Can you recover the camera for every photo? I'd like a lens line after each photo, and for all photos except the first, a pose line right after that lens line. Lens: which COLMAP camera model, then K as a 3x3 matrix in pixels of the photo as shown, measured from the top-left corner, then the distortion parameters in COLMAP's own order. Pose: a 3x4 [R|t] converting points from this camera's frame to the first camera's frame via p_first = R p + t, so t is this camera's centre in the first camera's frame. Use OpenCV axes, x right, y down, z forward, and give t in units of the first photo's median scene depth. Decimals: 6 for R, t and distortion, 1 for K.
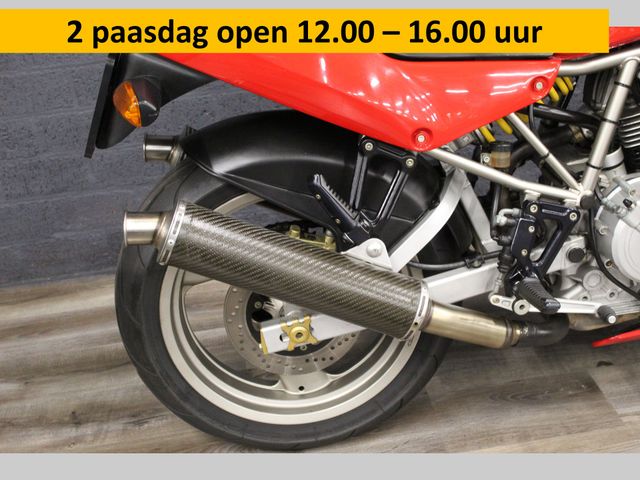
lens RADIAL K [[929.4, 0, 320.0], [0, 929.4, 240.0], [0, 0, 1]] dist [0.019045, 0.050994]
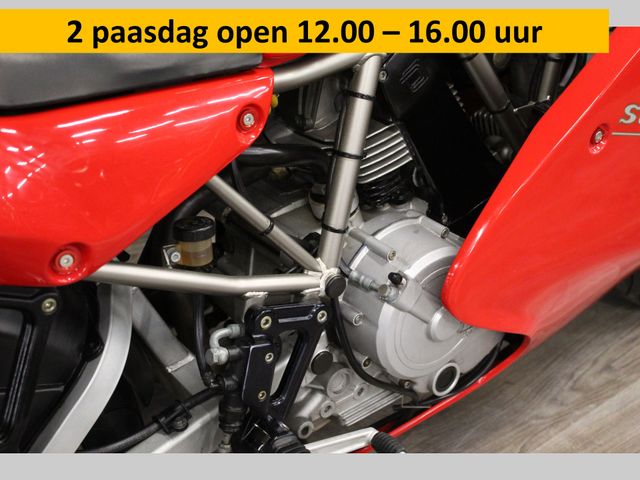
lens RADIAL K [[929.4, 0, 320.0], [0, 929.4, 240.0], [0, 0, 1]] dist [0.019045, 0.050994]
pose [[0.847729, -0.215239, 0.484797, -0.017197], [0.160488, 0.975211, 0.152338, -0.168431], [-0.505568, -0.051337, 0.861258, 0.471069]]
